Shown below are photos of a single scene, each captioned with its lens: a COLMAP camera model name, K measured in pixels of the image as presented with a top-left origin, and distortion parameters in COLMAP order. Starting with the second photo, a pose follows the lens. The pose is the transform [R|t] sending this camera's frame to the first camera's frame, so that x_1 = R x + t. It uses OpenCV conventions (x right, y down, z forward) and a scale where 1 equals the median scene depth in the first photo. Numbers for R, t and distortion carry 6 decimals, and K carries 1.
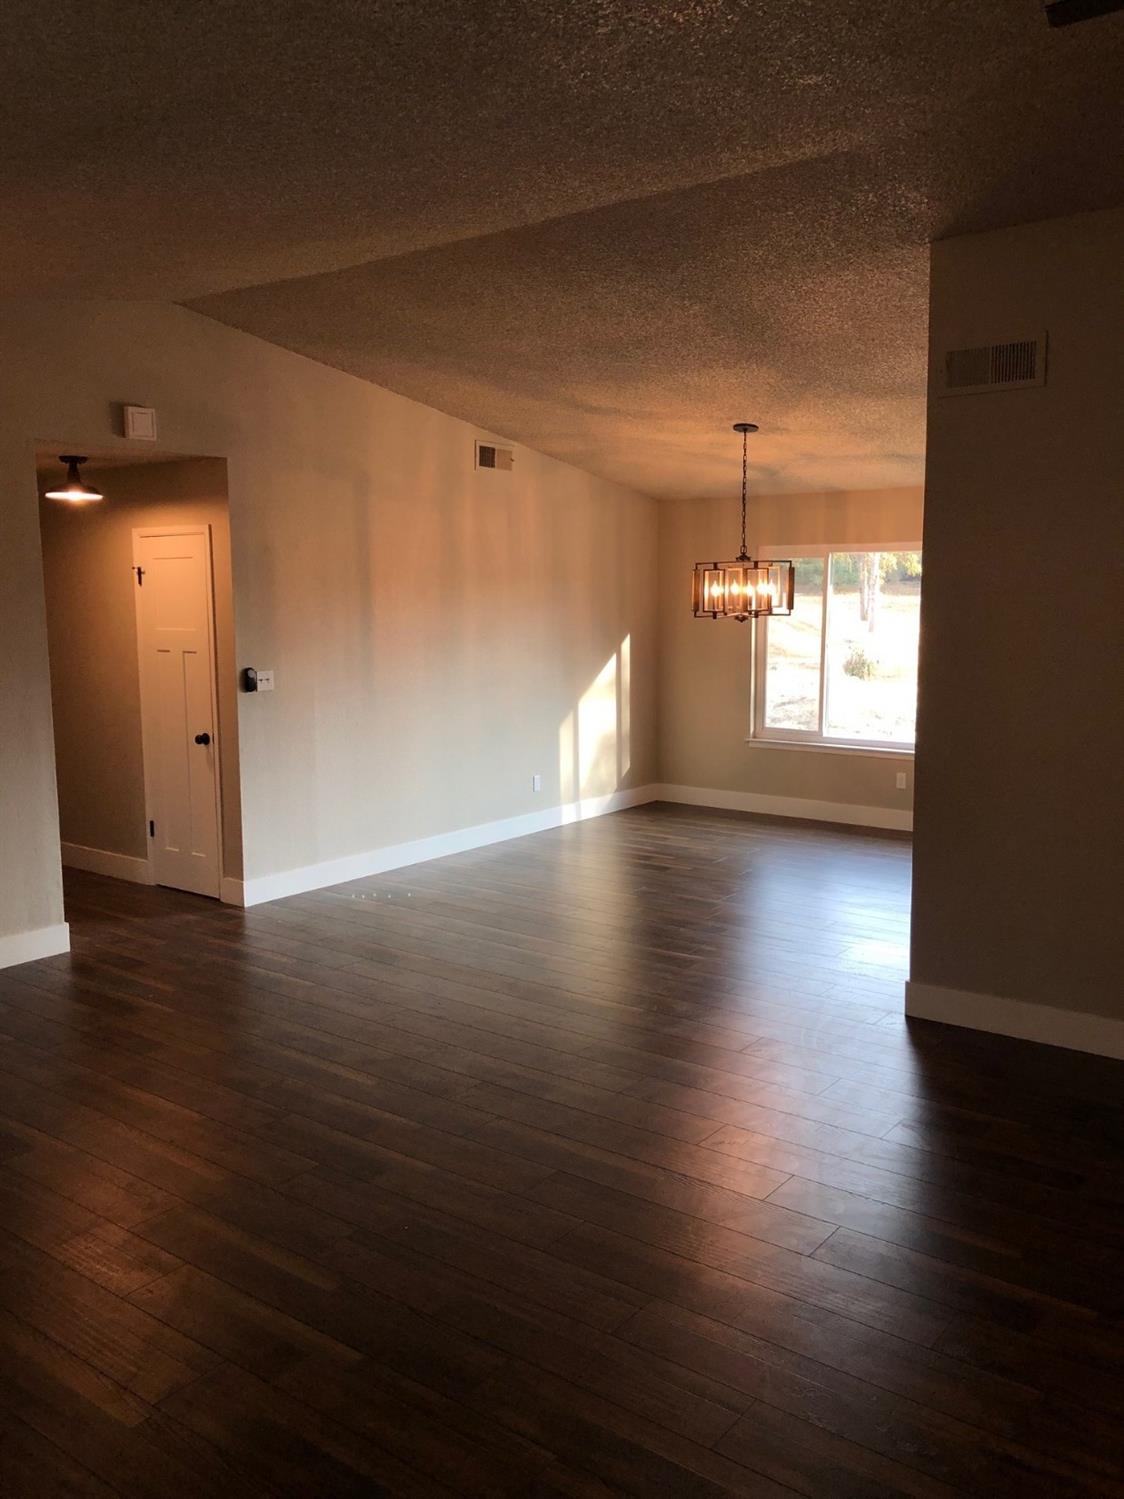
lens RADIAL K [[1226.5, 0, 588.2], [0, 1226.5, 739.9], [0, 0, 1]] dist [0.001629, -0.002610]
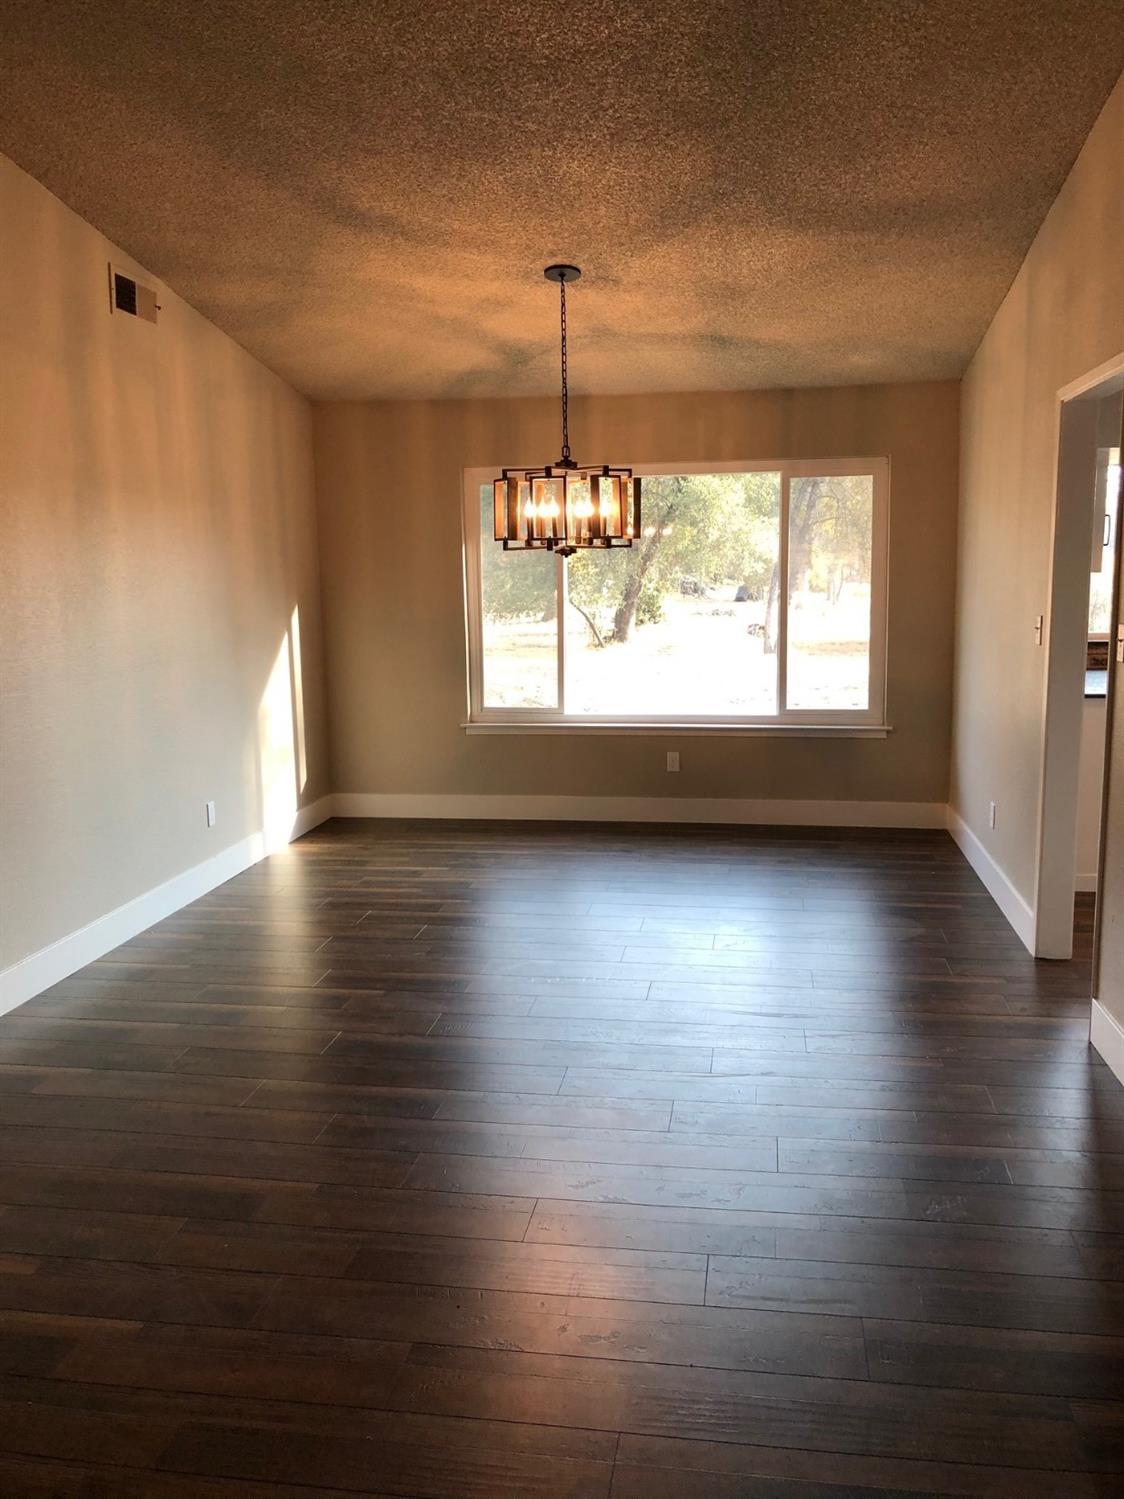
lens RADIAL K [[1226.5, 0, 588.2], [0, 1226.5, 739.9], [0, 0, 1]] dist [0.001629, -0.002610]
pose [[0.873564, -0.080615, 0.479987, -0.191005], [0.072829, 0.996735, 0.034856, -0.013957], [-0.481230, 0.004509, 0.876583, 0.350230]]
